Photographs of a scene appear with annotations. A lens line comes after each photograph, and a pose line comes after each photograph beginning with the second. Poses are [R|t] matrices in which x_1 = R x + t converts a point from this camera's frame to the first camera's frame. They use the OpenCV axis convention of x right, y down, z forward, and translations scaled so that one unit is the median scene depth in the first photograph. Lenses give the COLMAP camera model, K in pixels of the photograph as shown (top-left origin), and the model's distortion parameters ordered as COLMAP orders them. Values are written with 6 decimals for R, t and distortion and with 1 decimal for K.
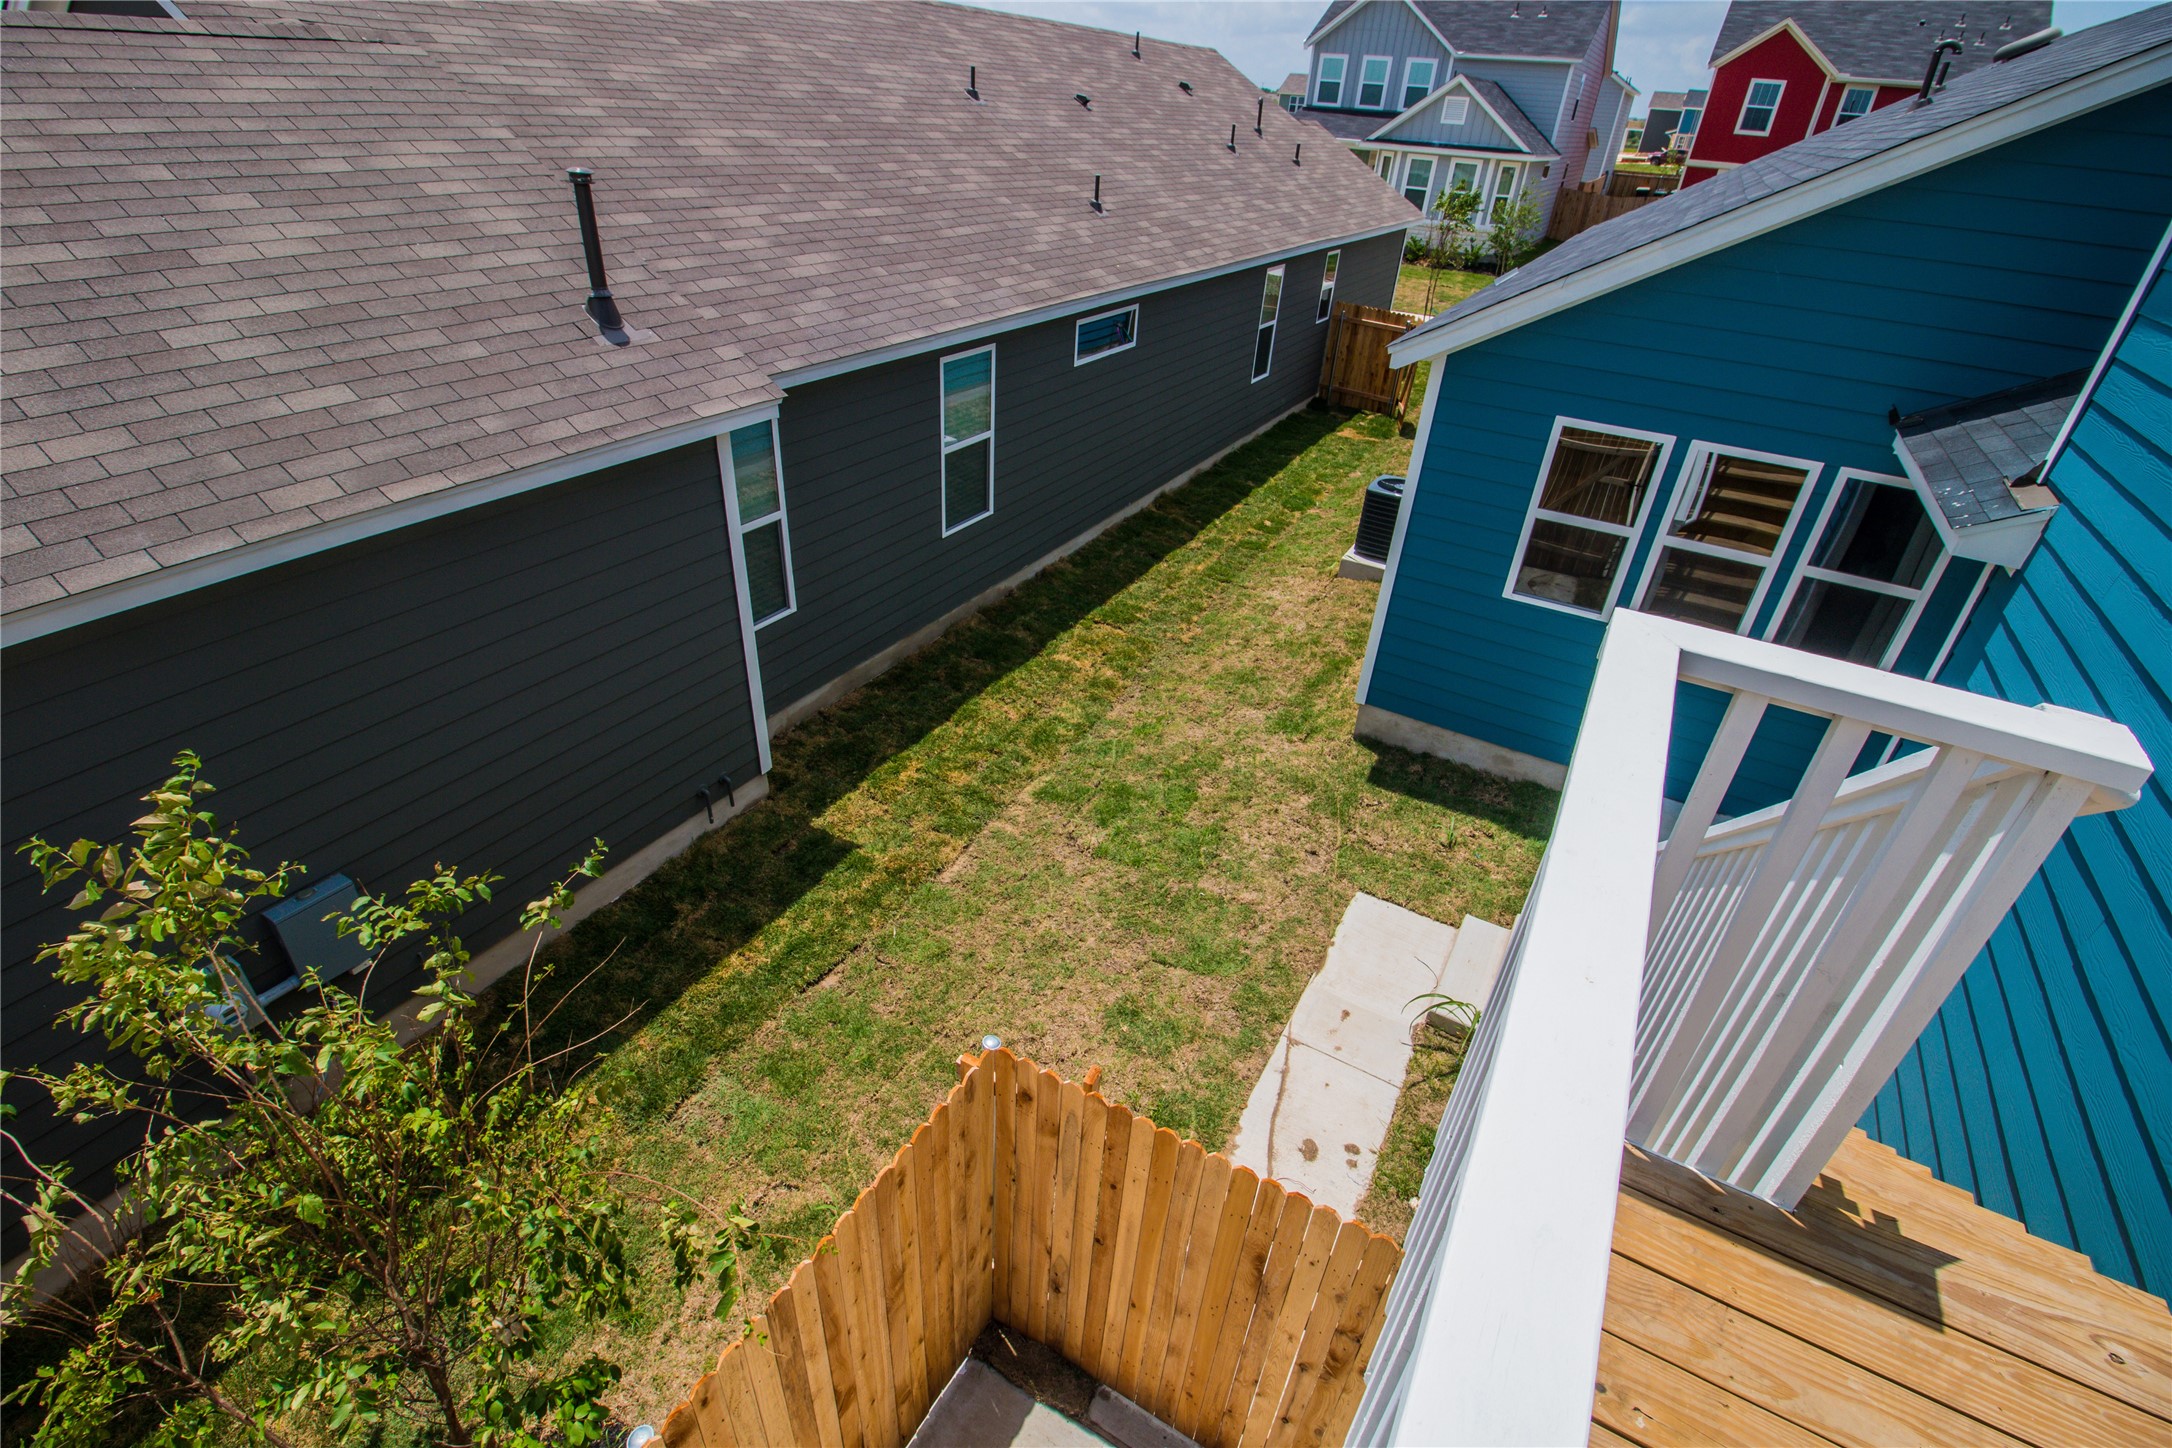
lens RADIAL K [[1004.6, 0, 1083.2], [0, 1004.6, 721.5], [0, 0, 1]] dist [-0.002336, -0.000800]
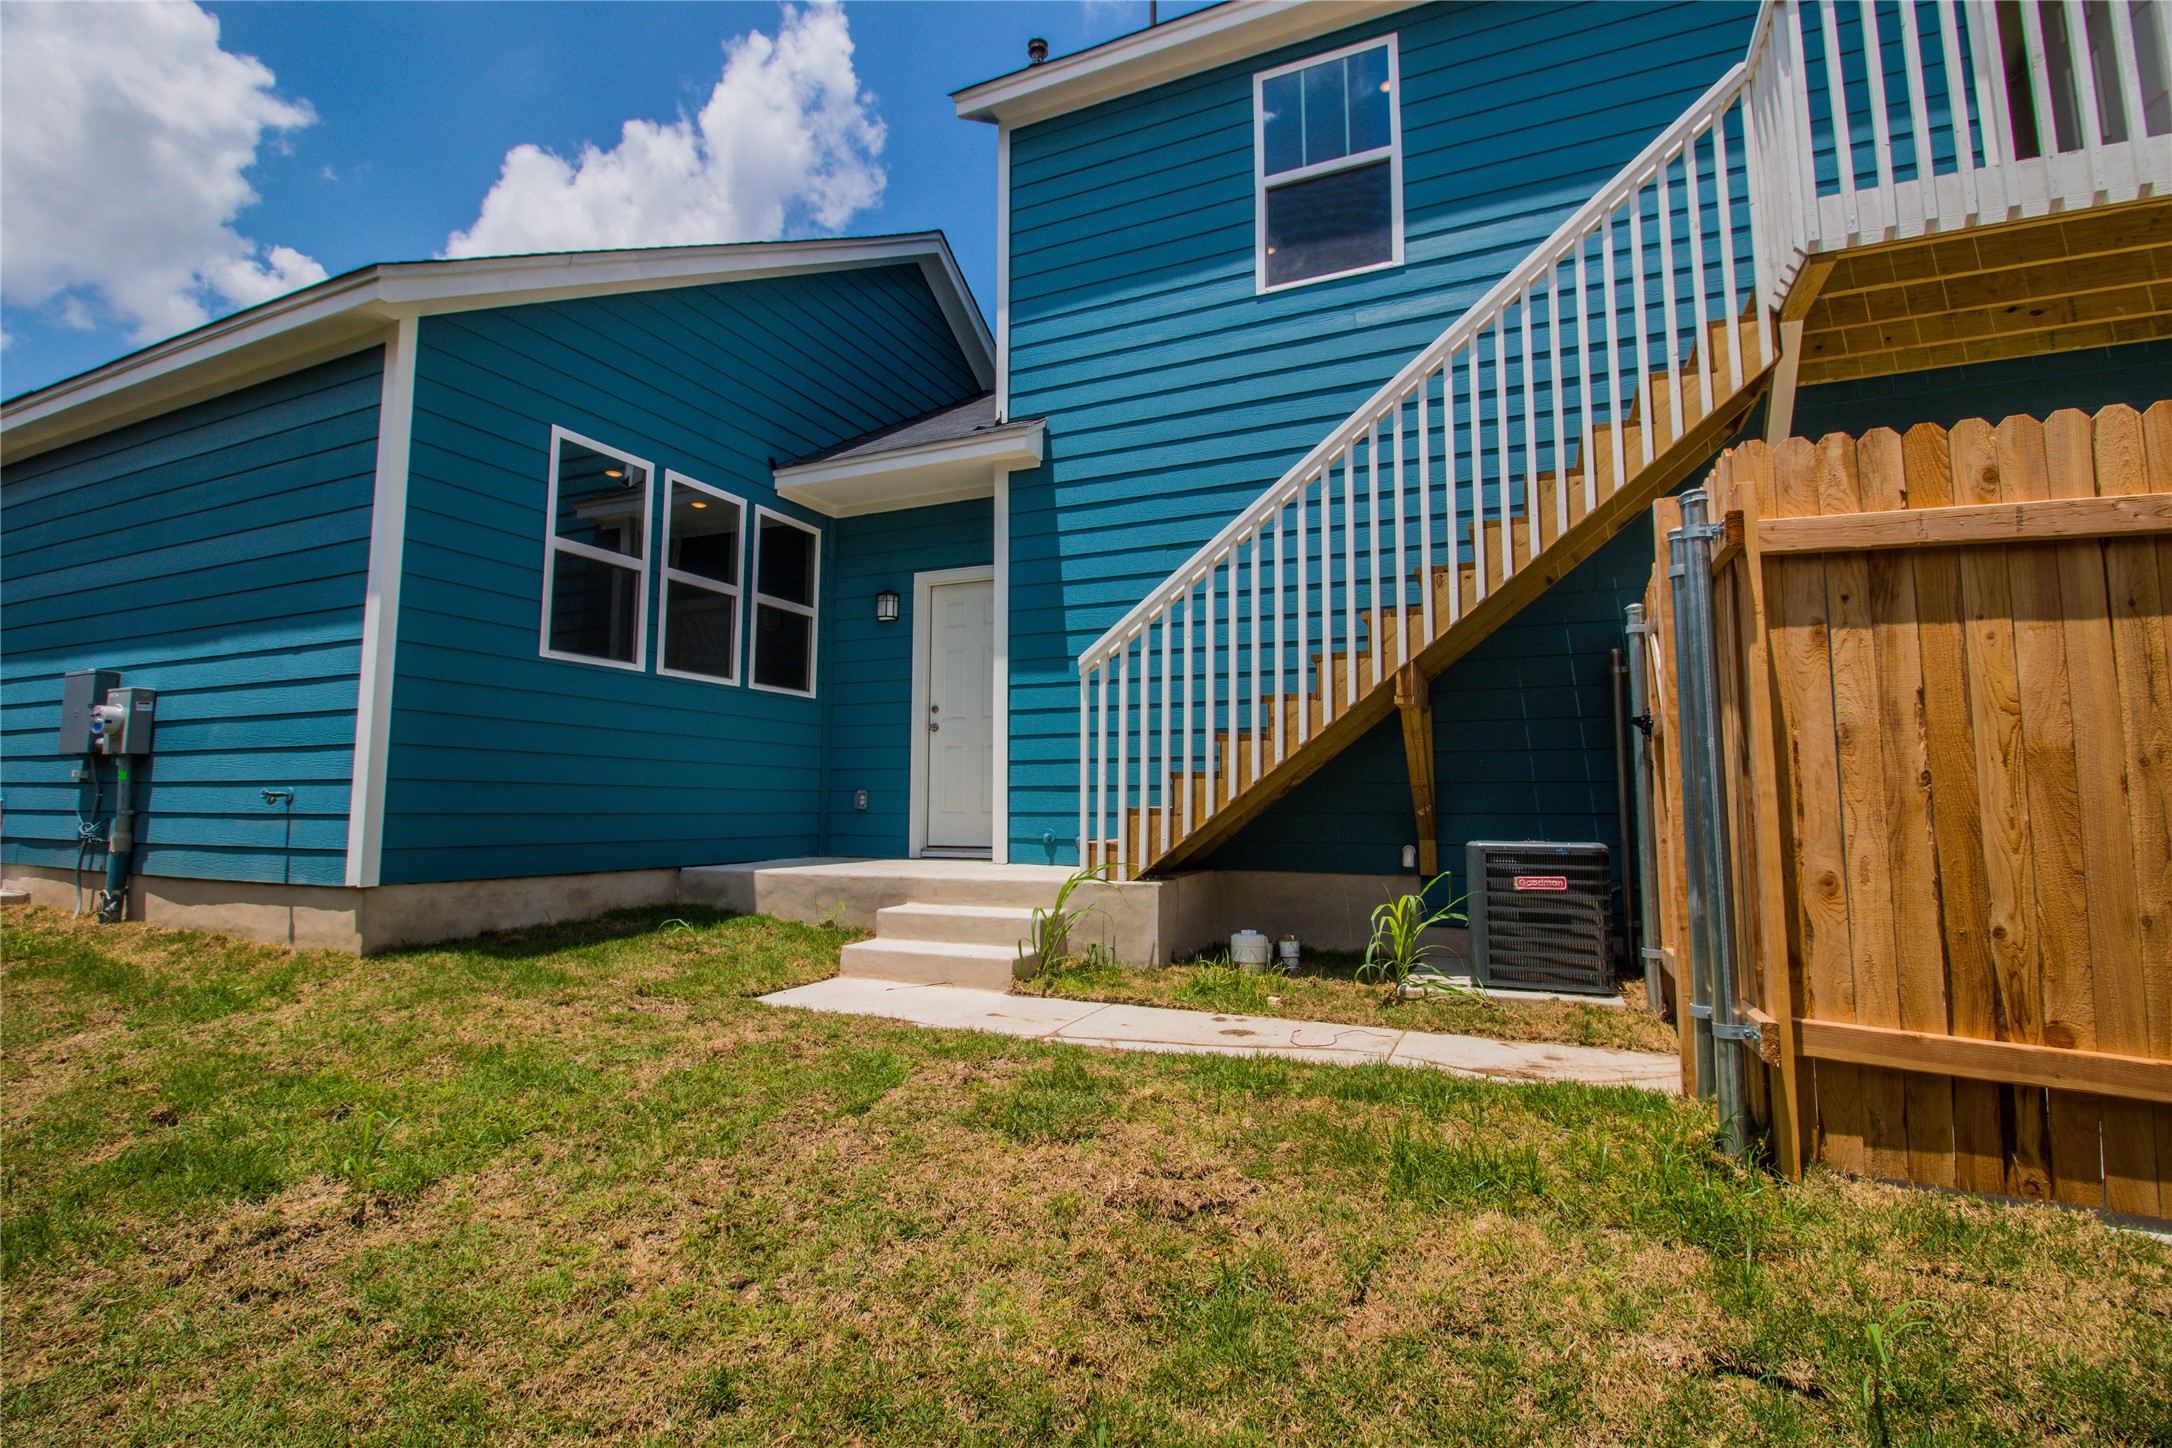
lens RADIAL K [[1004.6, 0, 1079.9], [0, 1004.6, 713.4], [0, 0, 1]] dist [-0.002336, -0.000800]
pose [[-0.097373, 0.032910, 0.994704, -0.404058], [0.519228, 0.854338, 0.022562, 0.115412], [-0.849071, 0.518675, -0.100277, 0.823516]]
